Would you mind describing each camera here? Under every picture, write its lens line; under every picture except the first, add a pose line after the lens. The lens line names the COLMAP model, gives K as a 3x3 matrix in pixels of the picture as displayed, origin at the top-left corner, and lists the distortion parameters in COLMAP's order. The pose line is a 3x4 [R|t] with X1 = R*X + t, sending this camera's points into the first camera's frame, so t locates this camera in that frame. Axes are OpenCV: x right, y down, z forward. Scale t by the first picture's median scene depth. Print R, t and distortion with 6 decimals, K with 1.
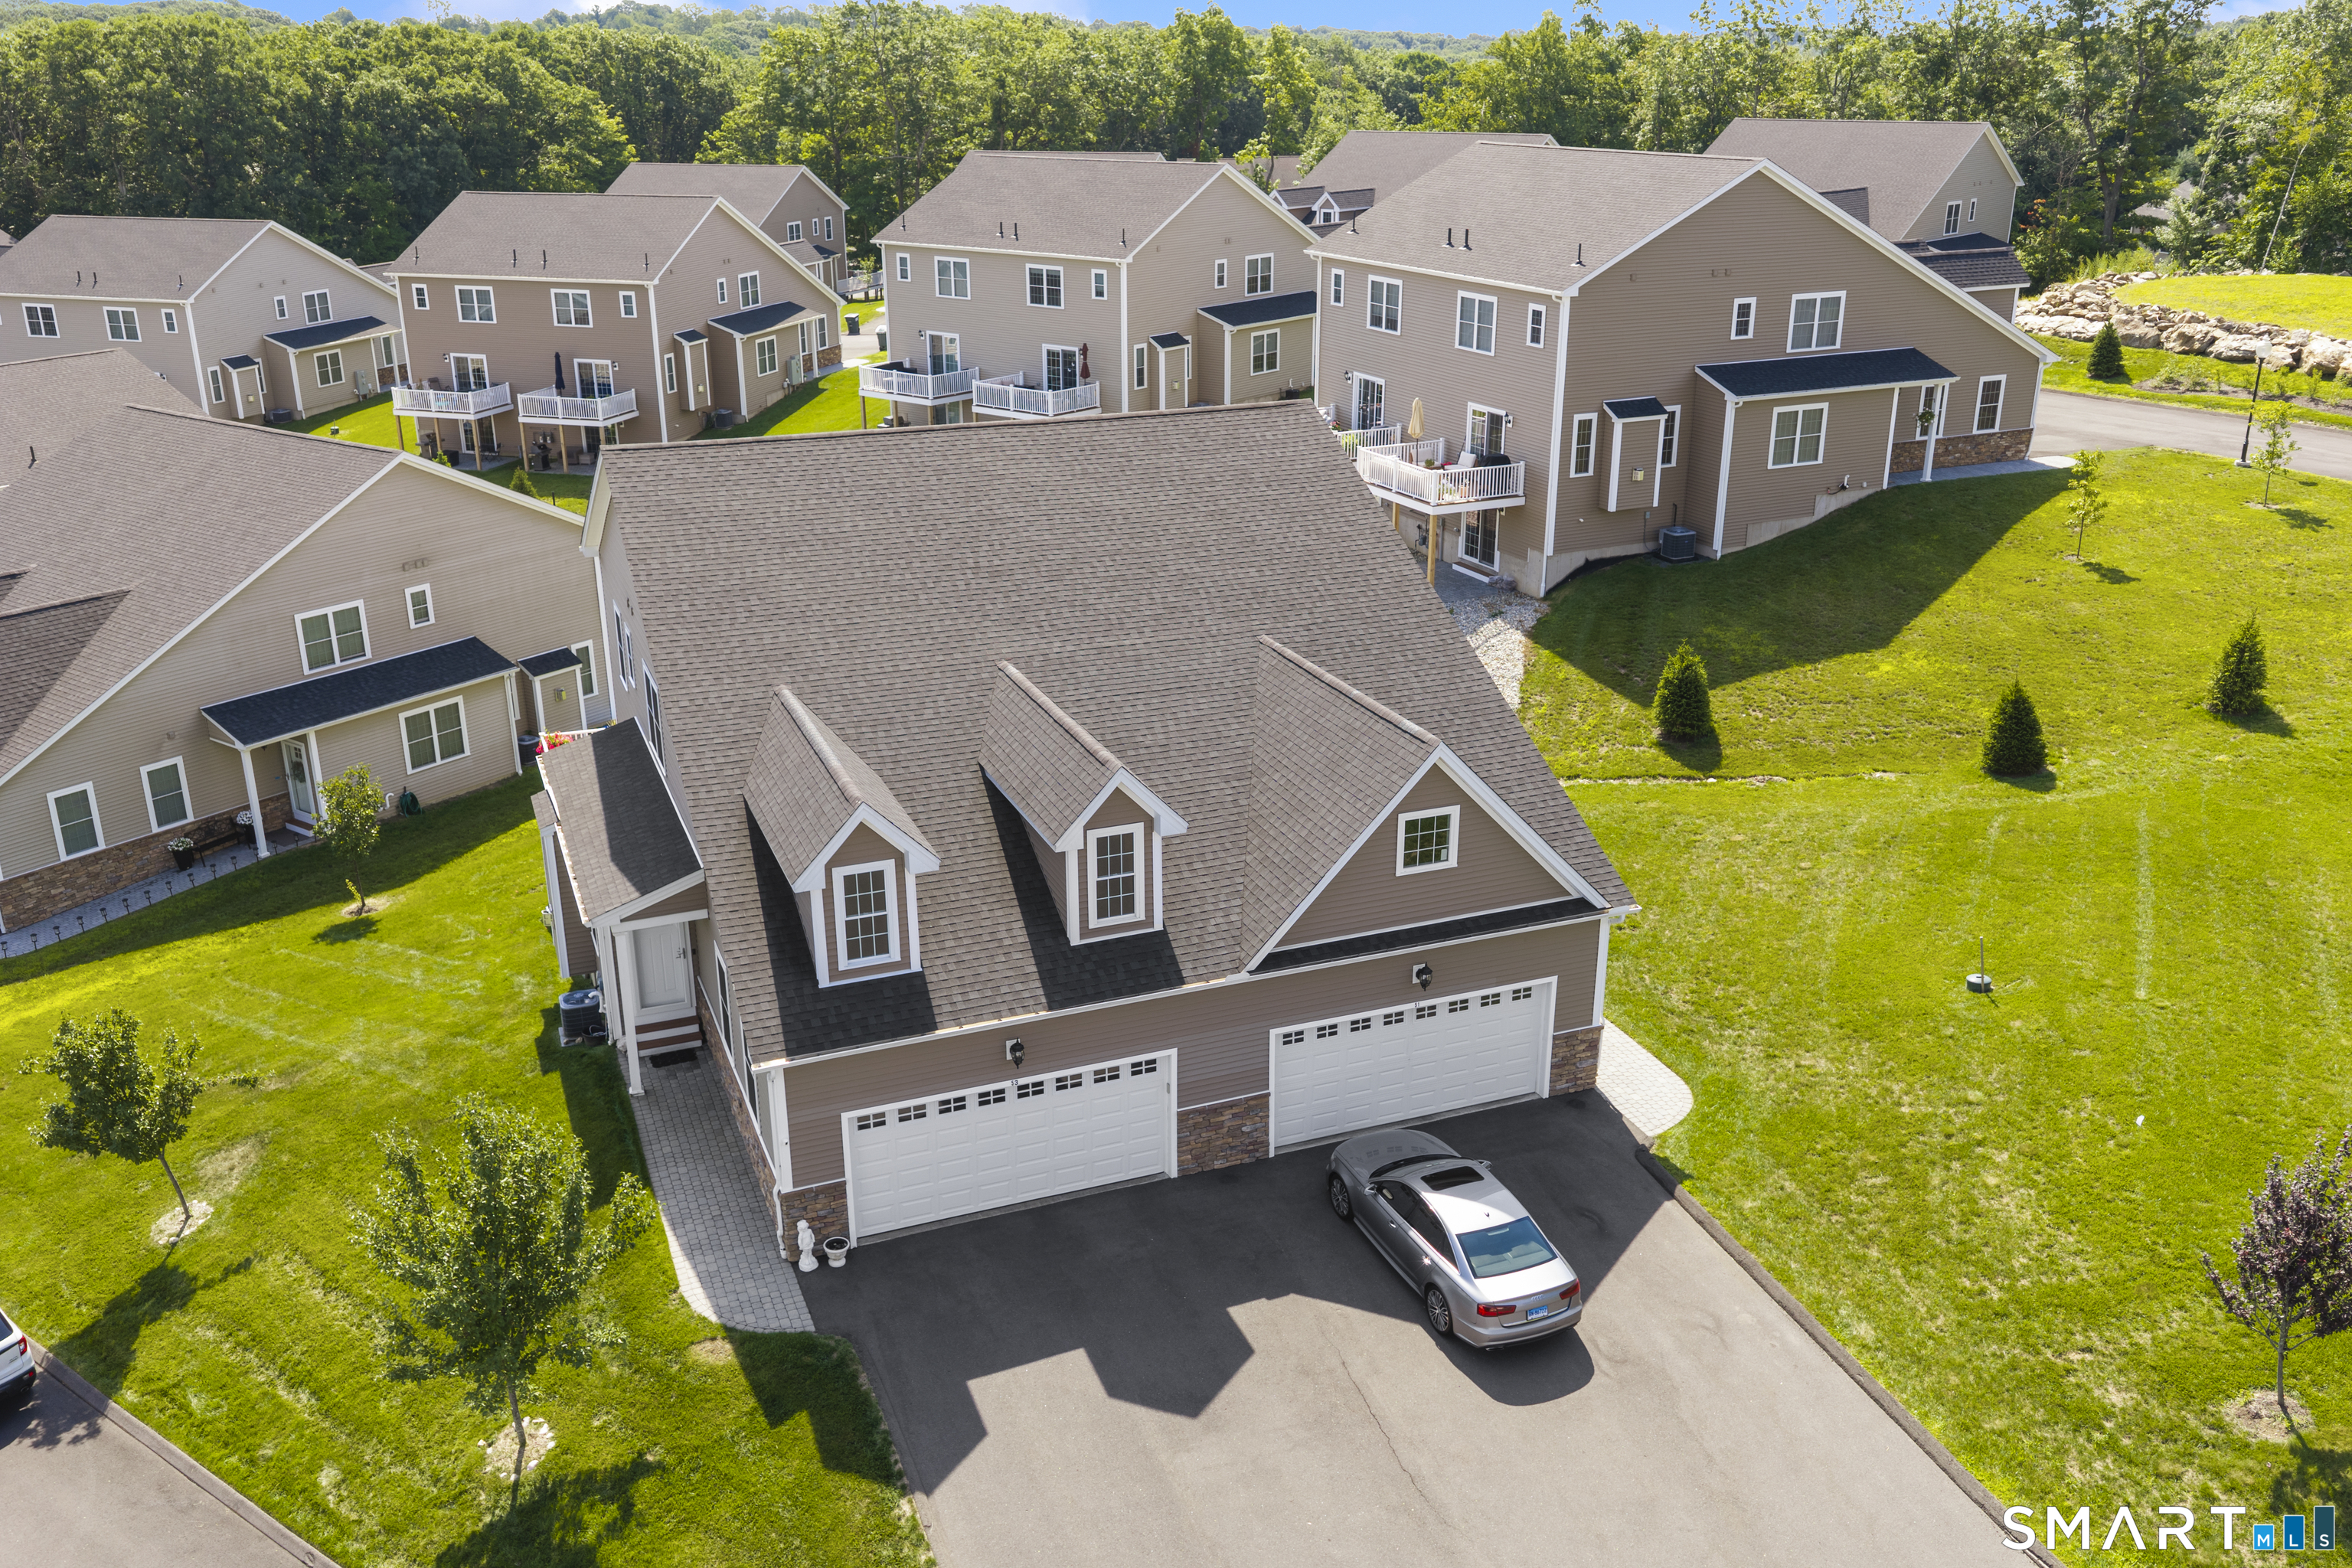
lens RADIAL K [[1948.3, 0, 1176.0], [0, 1948.3, 784.0], [0, 0, 1]] dist [0.016797, -0.026877]
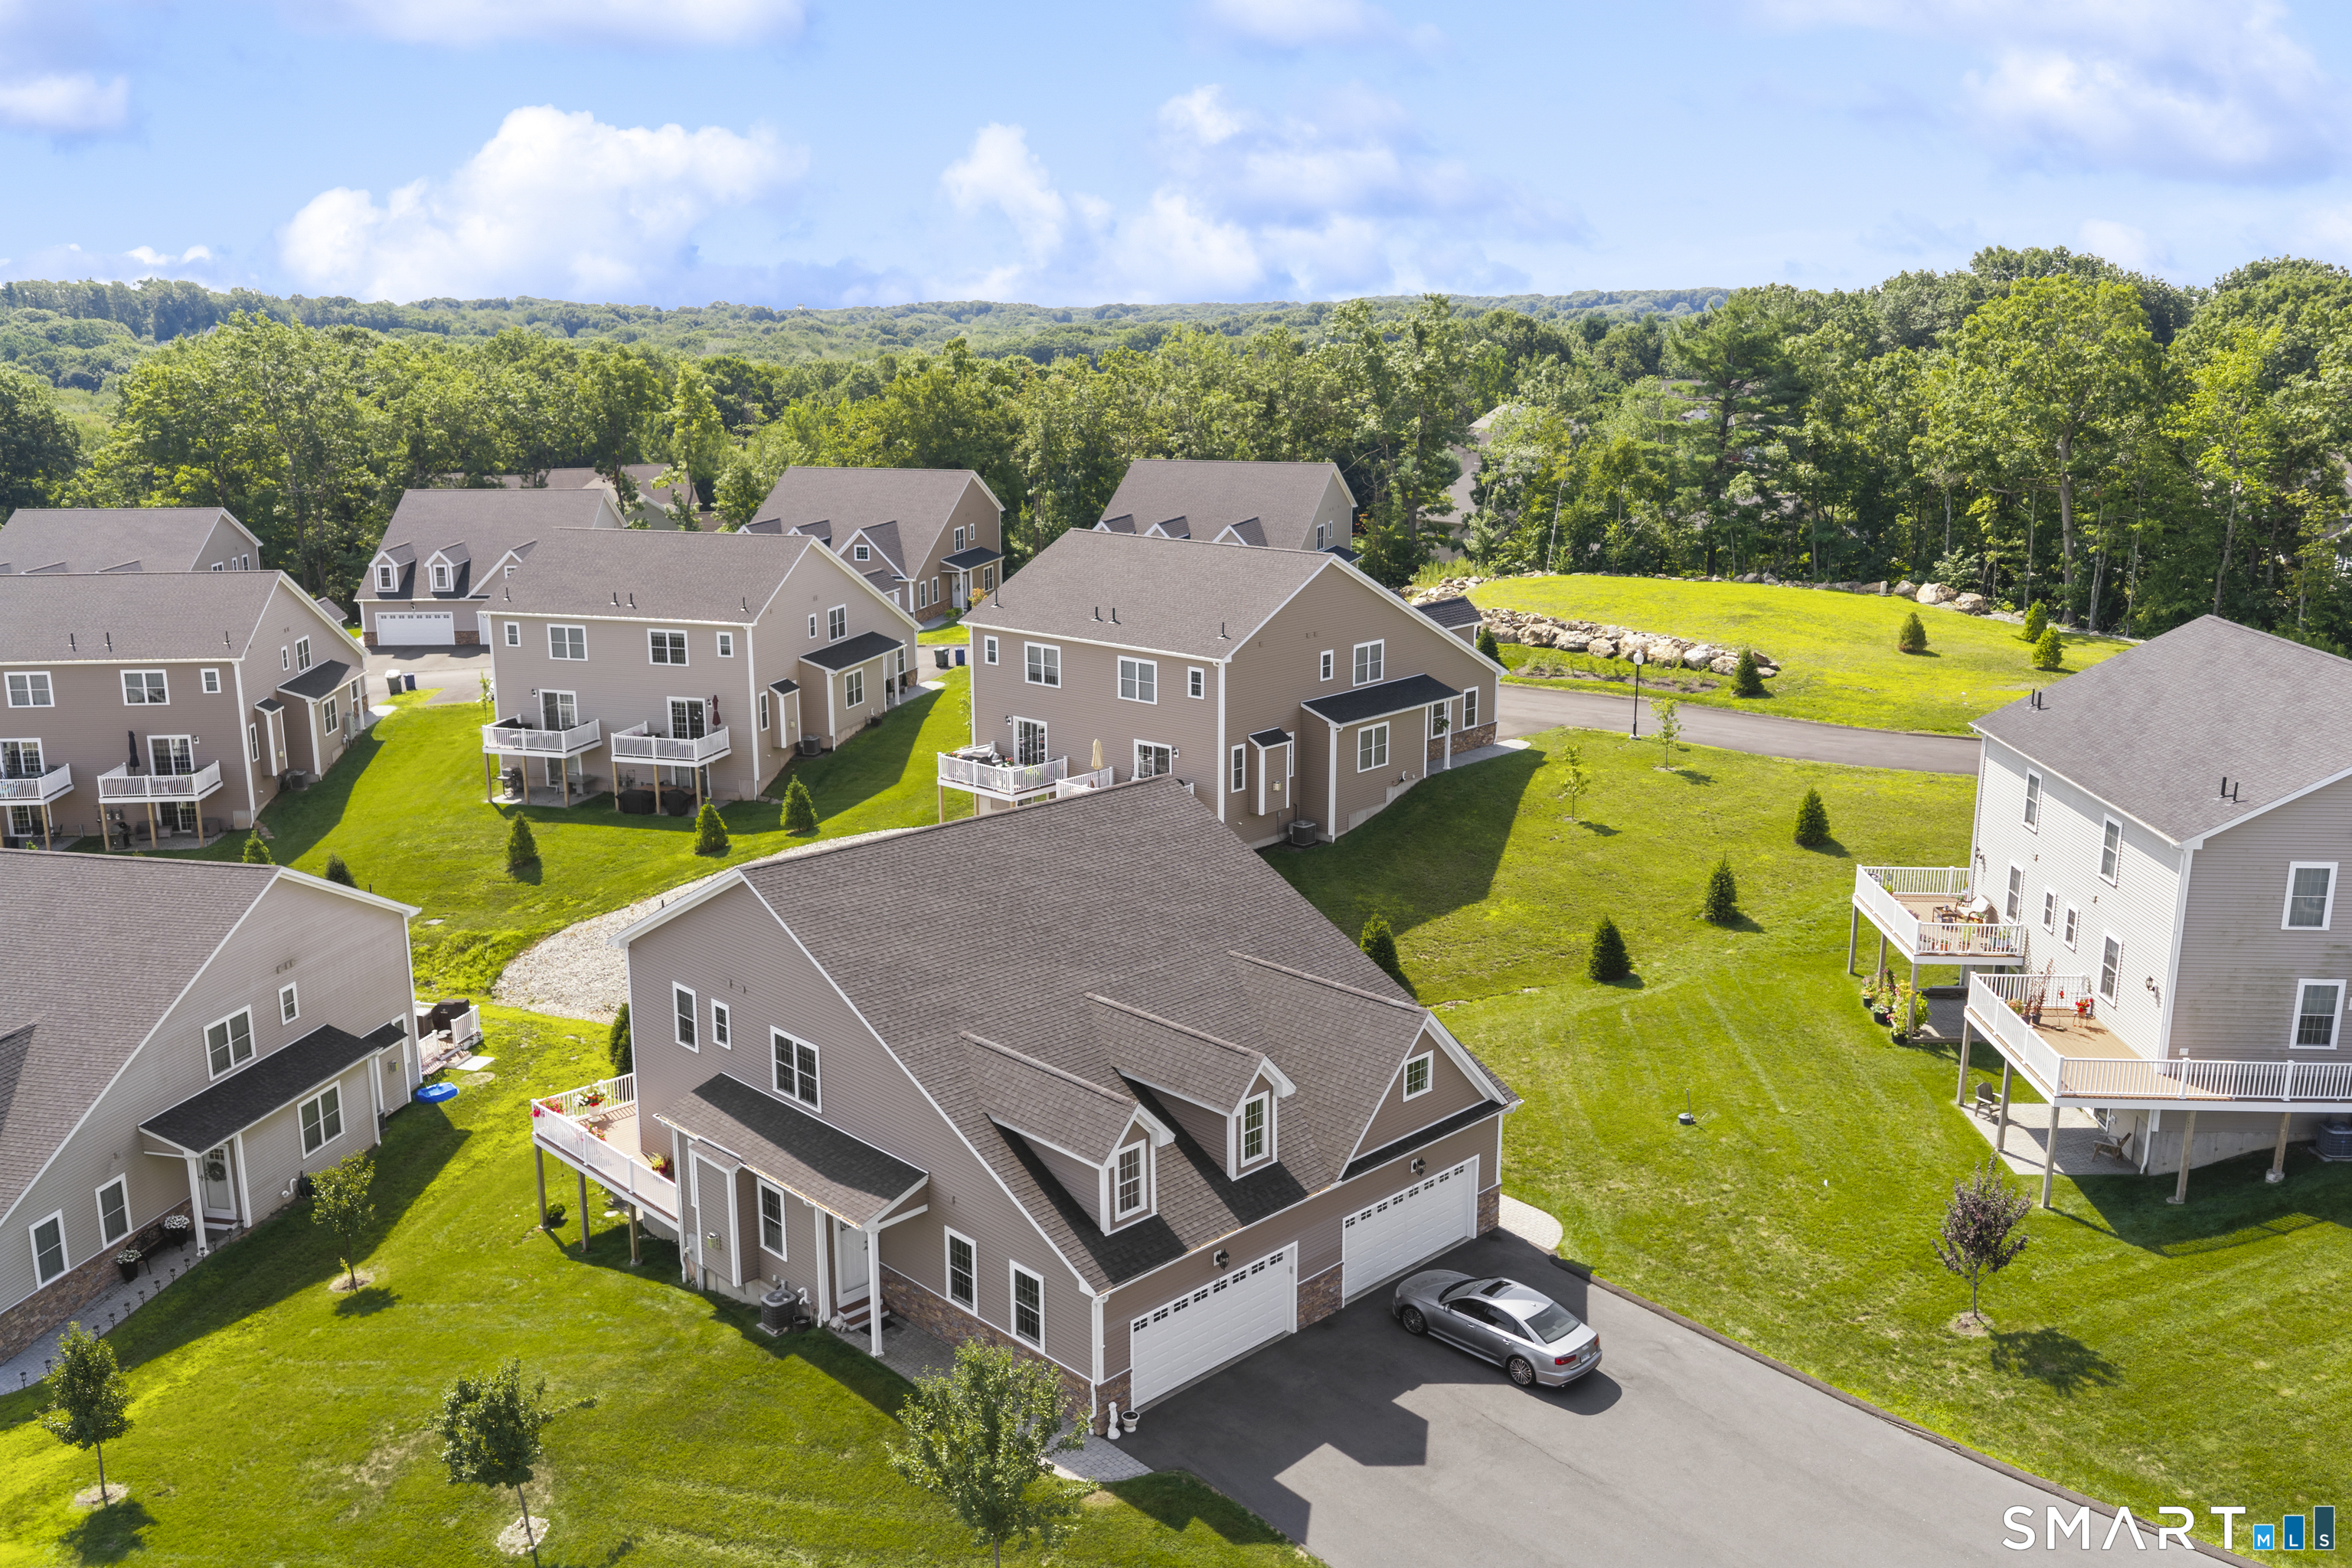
lens RADIAL K [[1948.3, 0, 1176.0], [0, 1948.3, 784.0], [0, 0, 1]] dist [0.016797, -0.026877]
pose [[0.923206, -0.087436, 0.374226, -0.361252], [0.132536, 0.986471, -0.096480, -0.045133], [-0.360727, 0.138670, 0.922305, -0.227032]]
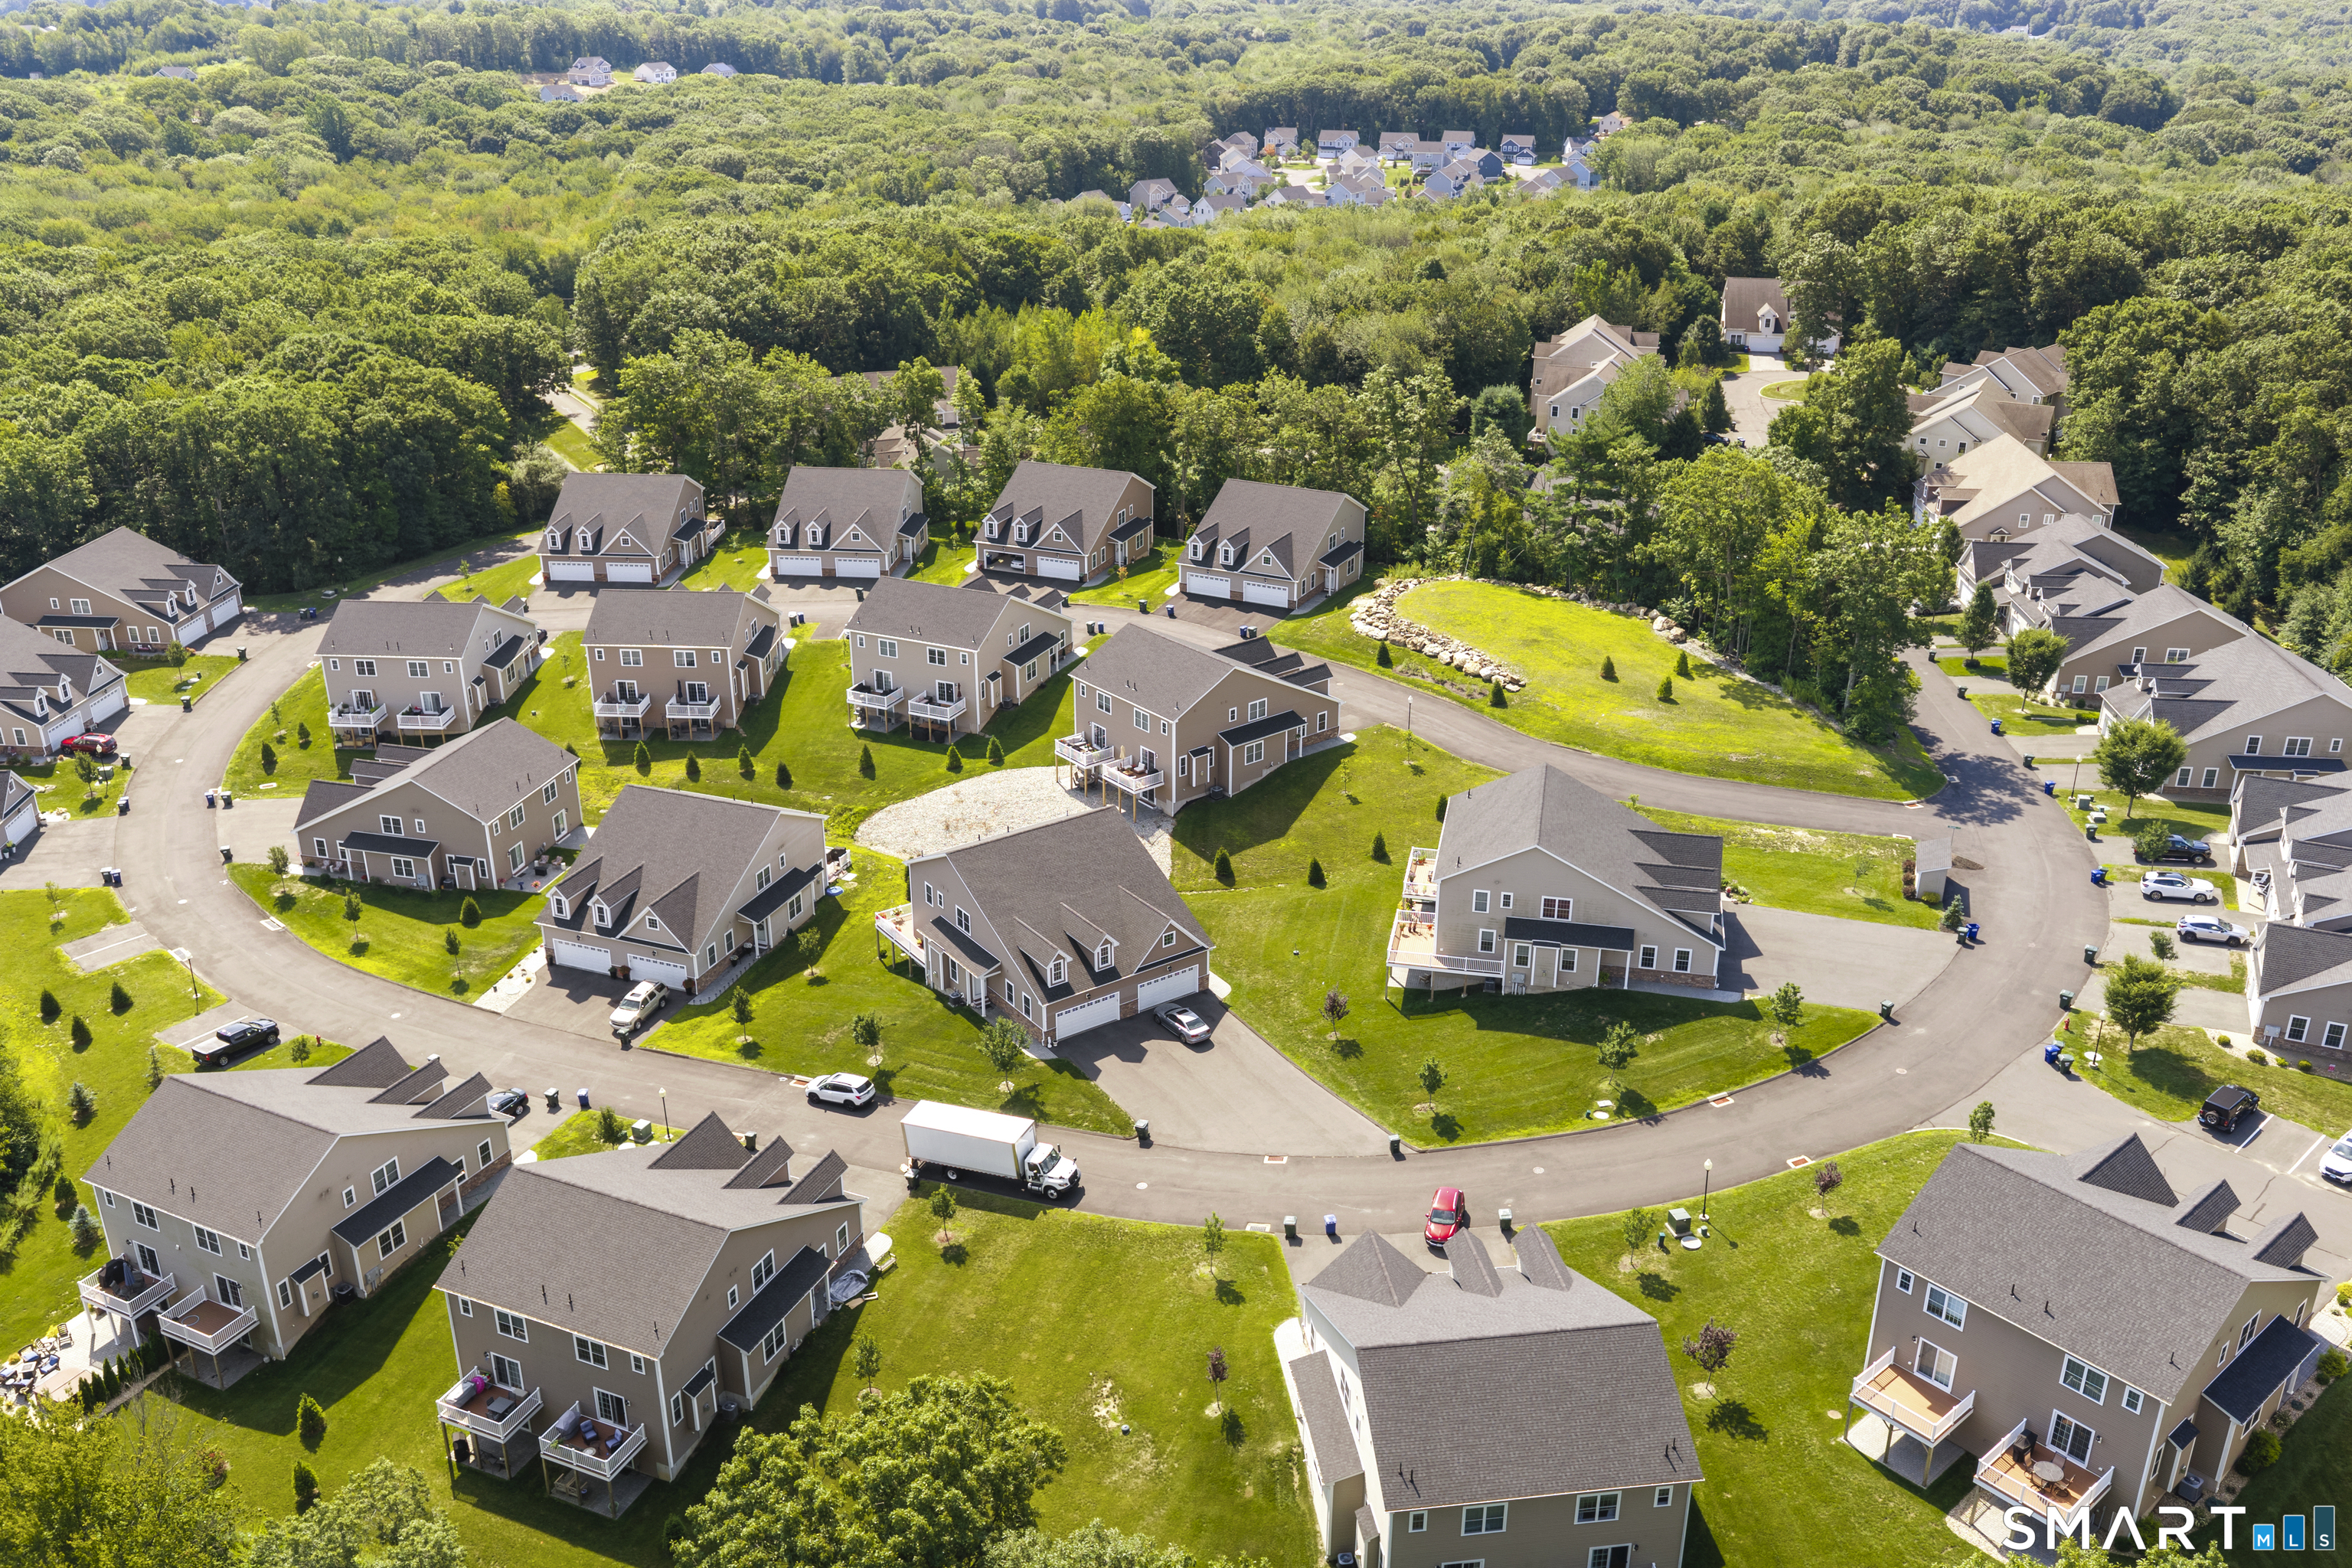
lens RADIAL K [[1948.3, 0, 1176.0], [0, 1948.3, 784.0], [0, 0, 1]] dist [0.016797, -0.026877]
pose [[0.972187, -0.091550, 0.215572, -0.475890], [0.079501, 0.994782, 0.063937, -0.368669], [-0.220301, -0.045021, 0.974393, -2.024365]]
